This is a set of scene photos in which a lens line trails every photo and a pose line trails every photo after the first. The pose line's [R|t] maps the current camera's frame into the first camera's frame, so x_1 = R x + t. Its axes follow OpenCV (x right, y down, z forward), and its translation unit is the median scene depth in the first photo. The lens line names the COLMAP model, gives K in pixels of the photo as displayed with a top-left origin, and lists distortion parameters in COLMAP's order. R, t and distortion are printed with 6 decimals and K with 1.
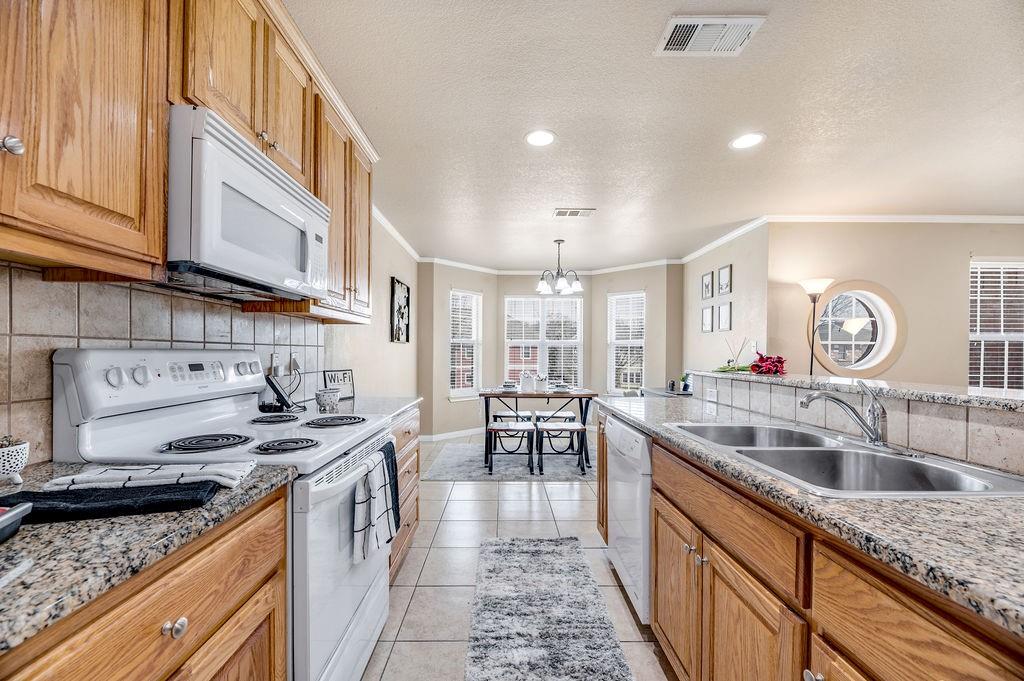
lens RADIAL K [[414.1, 0, 509.9], [0, 414.1, 350.2], [0, 0, 1]] dist [0.002471, 0.000112]
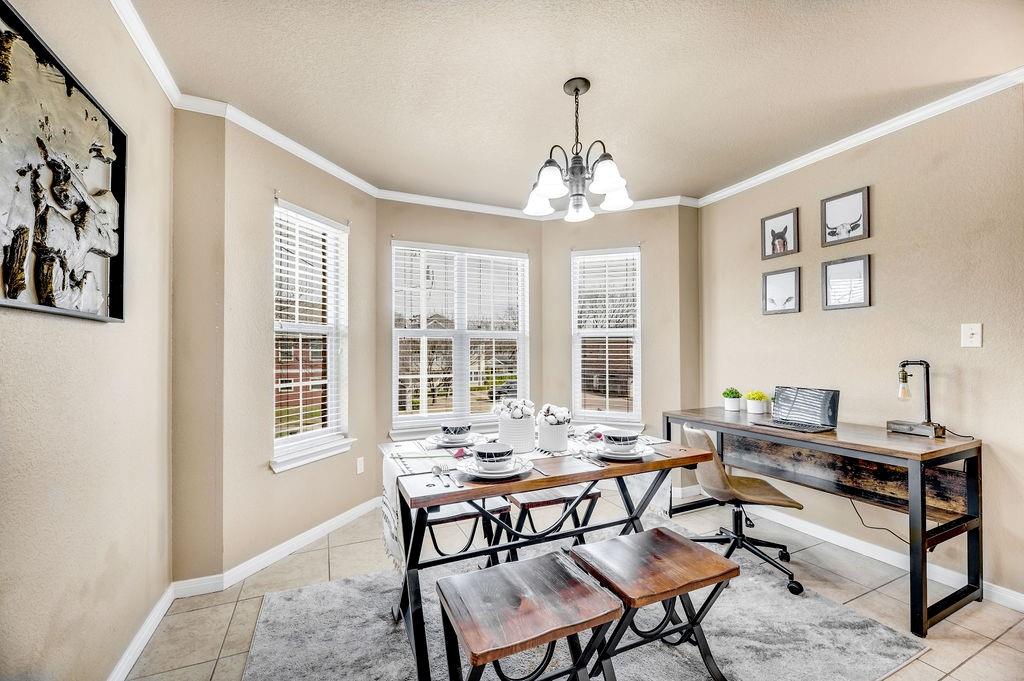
lens RADIAL K [[414.1, 0, 505.4], [0, 414.1, 346.7], [0, 0, 1]] dist [0.002471, 0.000112]
pose [[0.922090, -0.004073, 0.386953, -0.093733], [0.007962, 0.999933, -0.008449, 0.003561], [-0.386892, 0.010872, 0.922061, 0.543896]]
